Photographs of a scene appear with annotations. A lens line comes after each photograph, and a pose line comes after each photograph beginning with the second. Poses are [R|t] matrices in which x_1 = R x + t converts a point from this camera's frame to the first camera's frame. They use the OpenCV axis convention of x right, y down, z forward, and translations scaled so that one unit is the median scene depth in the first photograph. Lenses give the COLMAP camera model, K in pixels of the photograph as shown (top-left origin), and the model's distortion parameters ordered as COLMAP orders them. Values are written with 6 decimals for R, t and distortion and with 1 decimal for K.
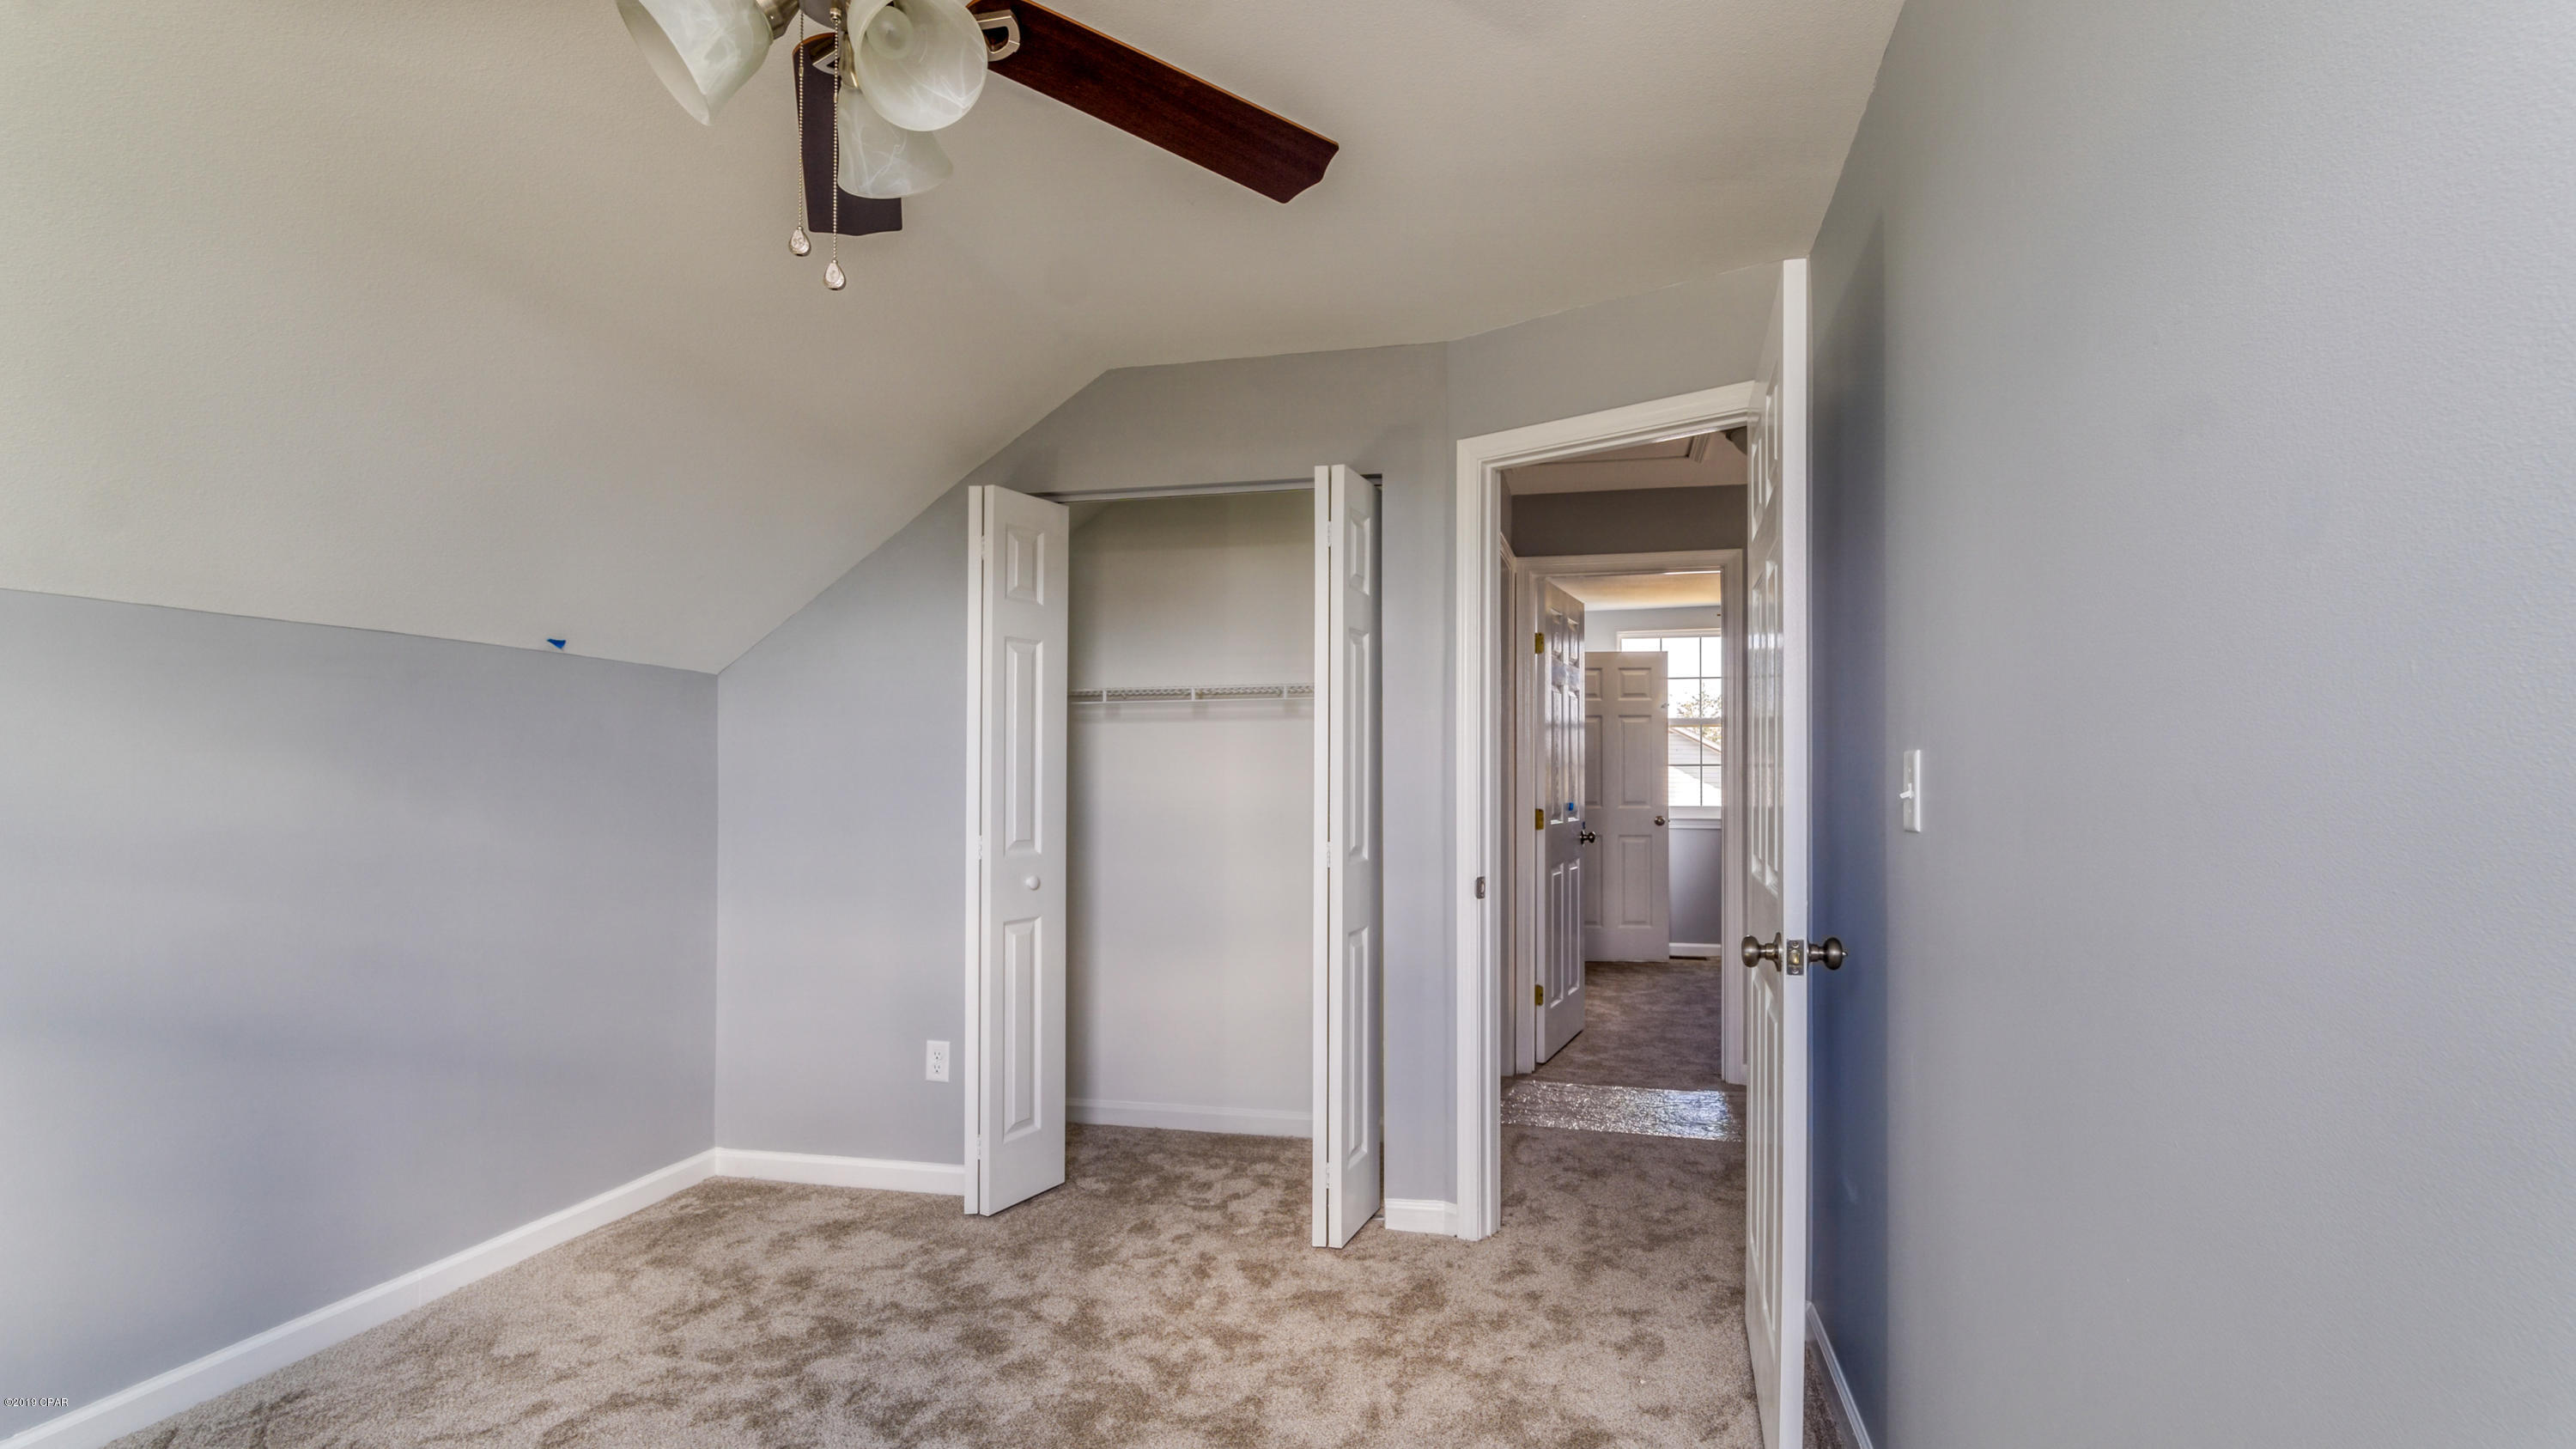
lens RADIAL K [[1182.8, 0, 1288.0], [0, 1182.8, 724.5], [0, 0, 1]] dist [0.000649, 0.000316]
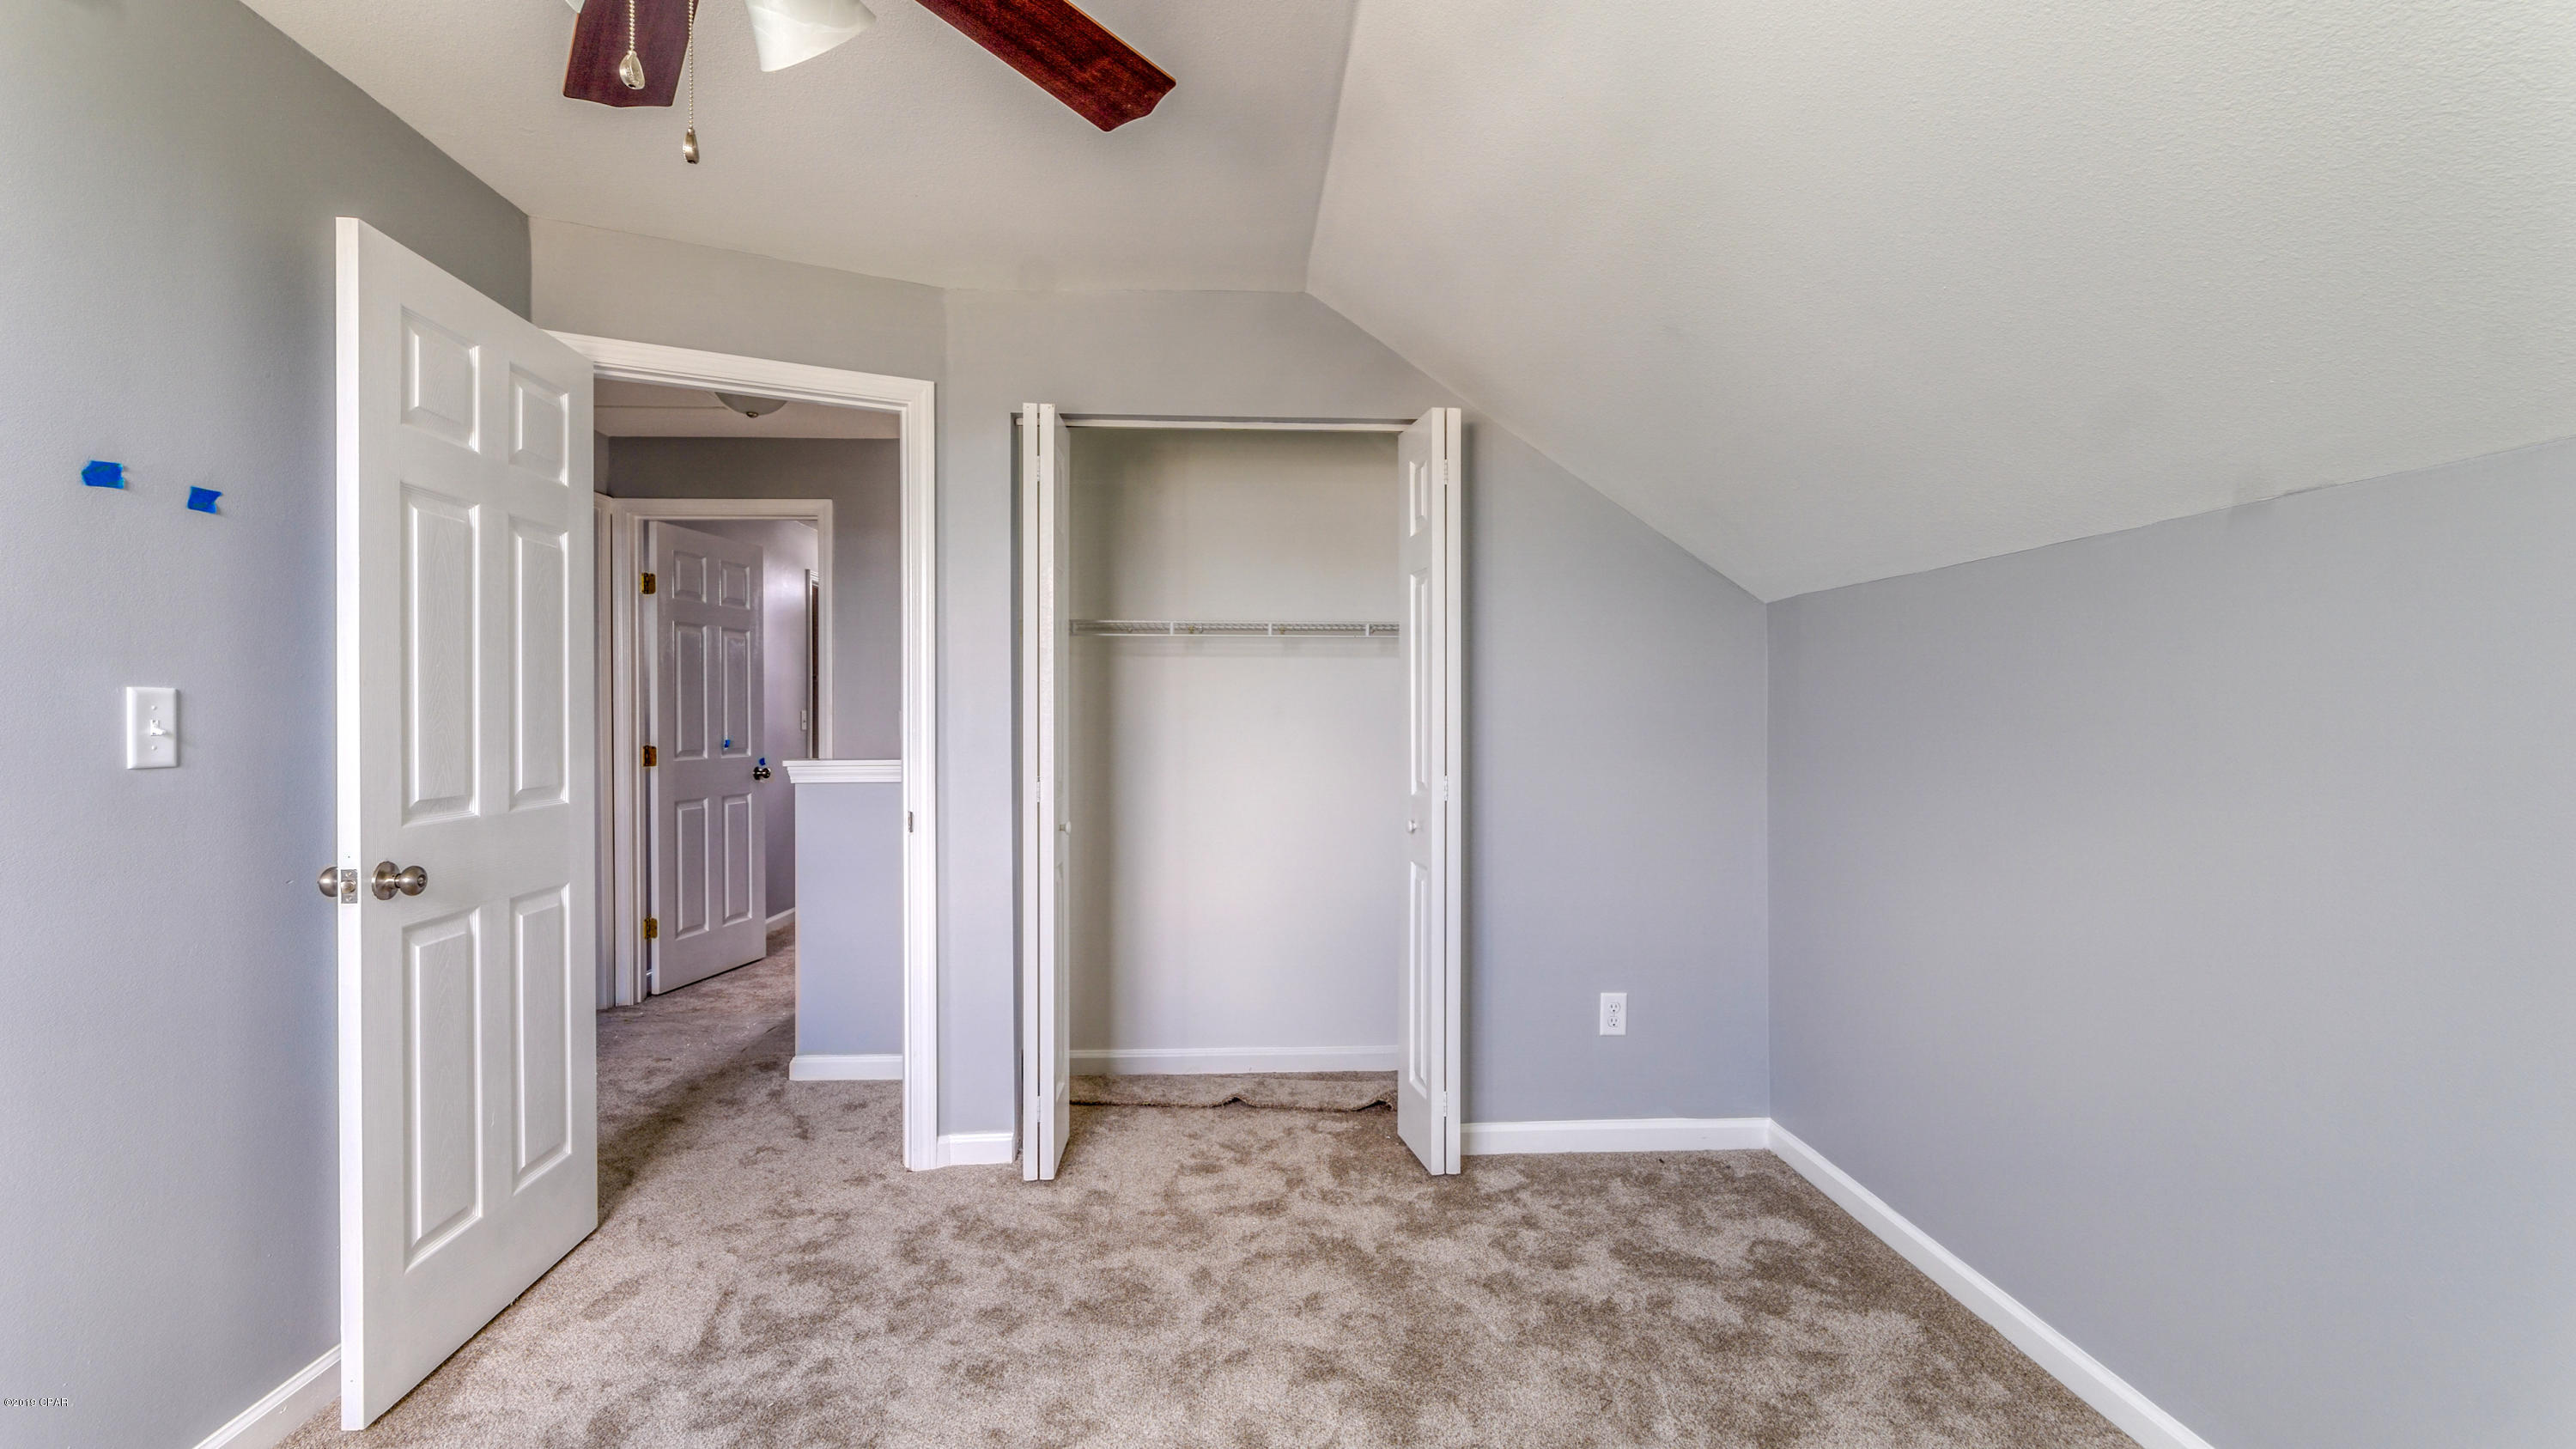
lens RADIAL K [[1156.6, 0, 1272.7], [0, 1156.6, 683.0], [0, 0, 1]] dist [0.002001, 0.000653]
pose [[0.968941, 0.011090, 0.247043, -0.313701], [-0.015530, 0.999751, 0.016031, 0.003508], [-0.246804, -0.019370, 0.968872, 0.068829]]
